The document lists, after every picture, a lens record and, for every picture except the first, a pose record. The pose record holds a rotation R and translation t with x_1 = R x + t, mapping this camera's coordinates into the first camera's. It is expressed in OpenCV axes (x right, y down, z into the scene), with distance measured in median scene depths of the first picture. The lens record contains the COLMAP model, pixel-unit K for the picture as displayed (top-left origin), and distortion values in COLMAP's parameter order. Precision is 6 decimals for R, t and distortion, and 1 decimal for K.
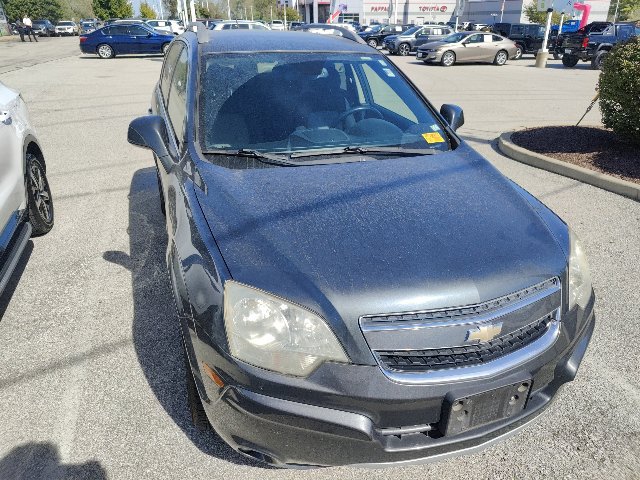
lens RADIAL K [[478.1, 0, 320.0], [0, 478.1, 240.0], [0, 0, 1]] dist [0.039947, -0.050433]
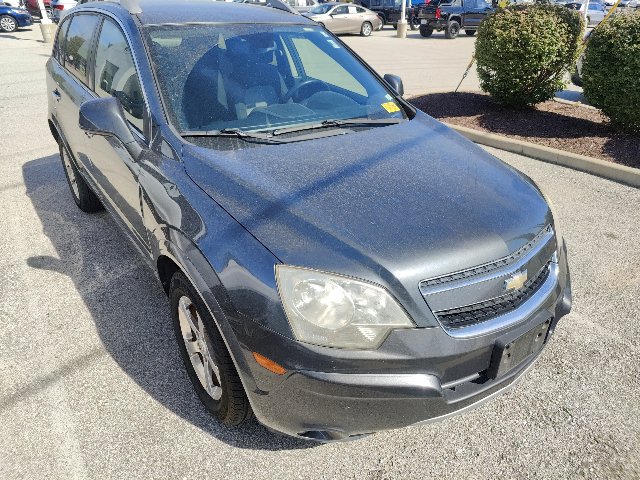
lens RADIAL K [[478.1, 0, 320.0], [0, 478.1, 240.0], [0, 0, 1]] dist [0.039947, -0.050433]
pose [[0.964288, -0.117409, 0.237412, -0.195792], [0.105700, 0.992494, 0.061507, -0.009410], [-0.242851, -0.034216, 0.969460, 0.027419]]
